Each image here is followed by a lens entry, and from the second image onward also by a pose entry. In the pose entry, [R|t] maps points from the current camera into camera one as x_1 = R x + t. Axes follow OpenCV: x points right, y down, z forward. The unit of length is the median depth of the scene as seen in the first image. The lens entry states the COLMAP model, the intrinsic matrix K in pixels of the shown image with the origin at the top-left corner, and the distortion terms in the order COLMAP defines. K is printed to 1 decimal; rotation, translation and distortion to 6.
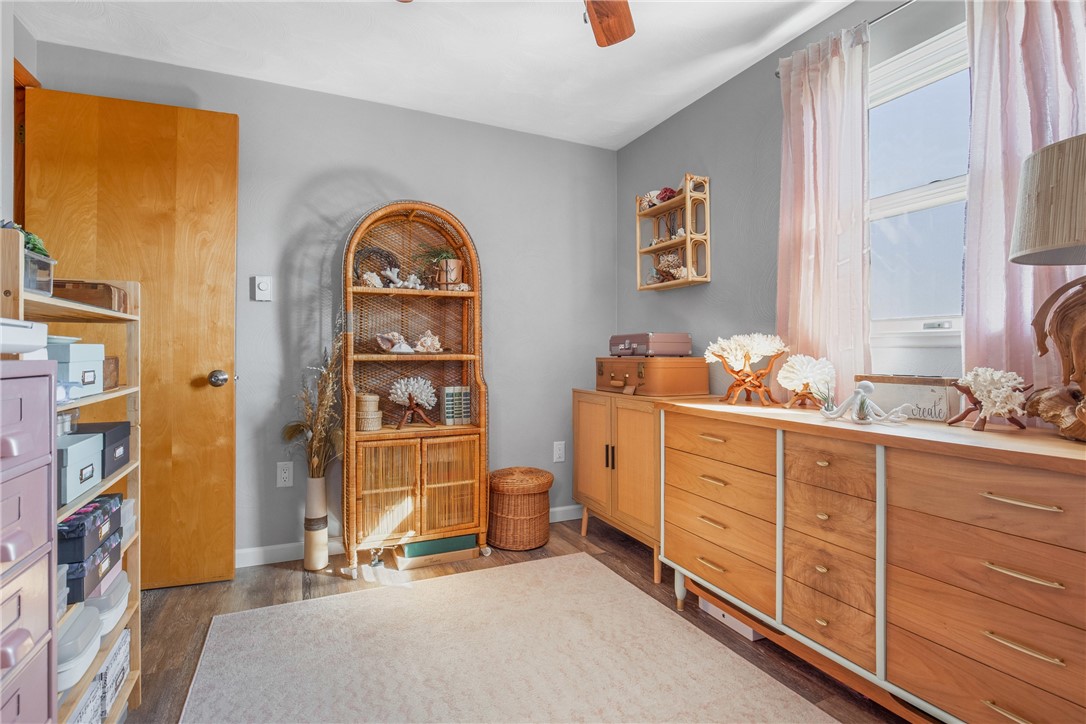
lens RADIAL K [[501.7, 0, 542.5], [0, 501.7, 358.3], [0, 0, 1]] dist [-0.062057, 0.021268]
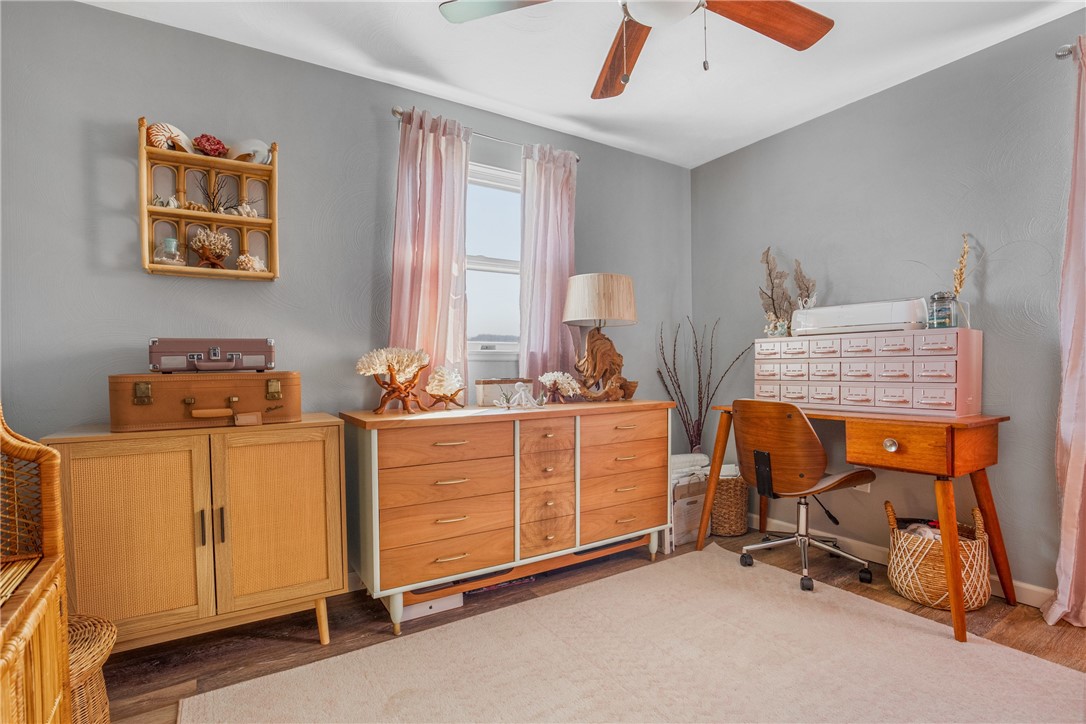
lens RADIAL K [[501.7, 0, 542.5], [0, 501.7, 358.3], [0, 0, 1]] dist [-0.062057, 0.021268]
pose [[-0.102030, -0.003701, 0.994774, -0.683586], [0.007032, 0.999965, 0.004442, -0.027340], [-0.994756, 0.007449, -0.102000, 0.796864]]
